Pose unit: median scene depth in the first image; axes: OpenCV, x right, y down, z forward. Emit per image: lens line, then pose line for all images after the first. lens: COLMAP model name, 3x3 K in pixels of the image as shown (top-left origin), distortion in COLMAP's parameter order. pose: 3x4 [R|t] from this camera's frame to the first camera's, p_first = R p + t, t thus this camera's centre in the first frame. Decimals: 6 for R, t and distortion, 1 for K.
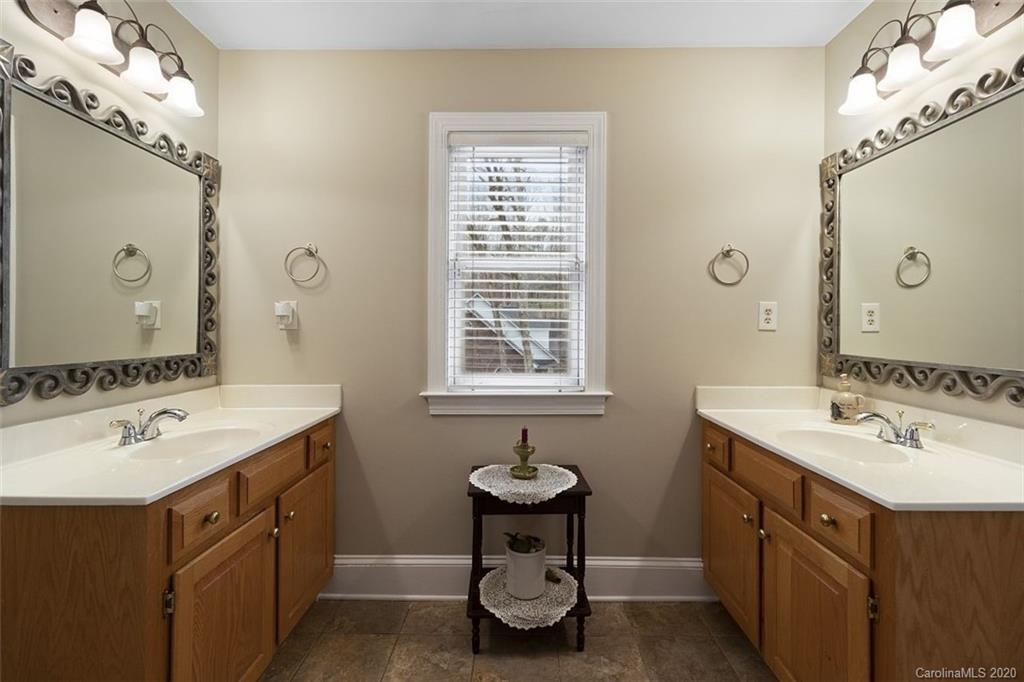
lens RADIAL K [[472.8, 0, 517.1], [0, 472.8, 327.2], [0, 0, 1]] dist [-0.001191, 0.001518]
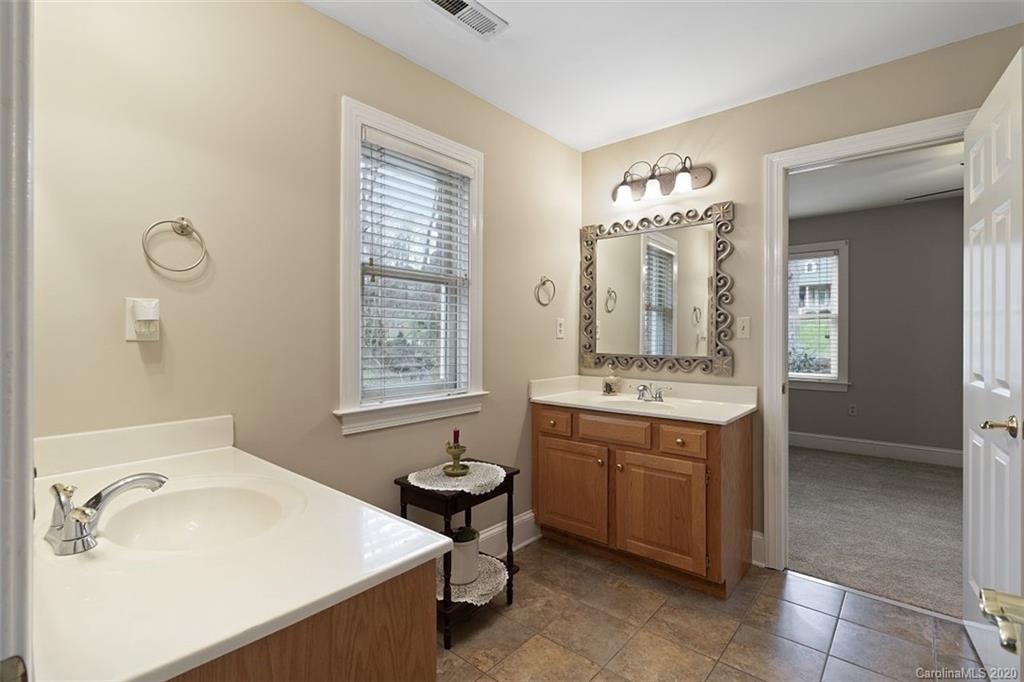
lens RADIAL K [[472.8, 0, 513.7], [0, 472.8, 338.4], [0, 0, 1]] dist [-0.001191, 0.001518]
pose [[0.643297, -0.006291, 0.765591, -0.731707], [0.002549, 0.999978, 0.006075, -0.002396], [-0.765612, -0.001956, 0.643299, 0.201744]]
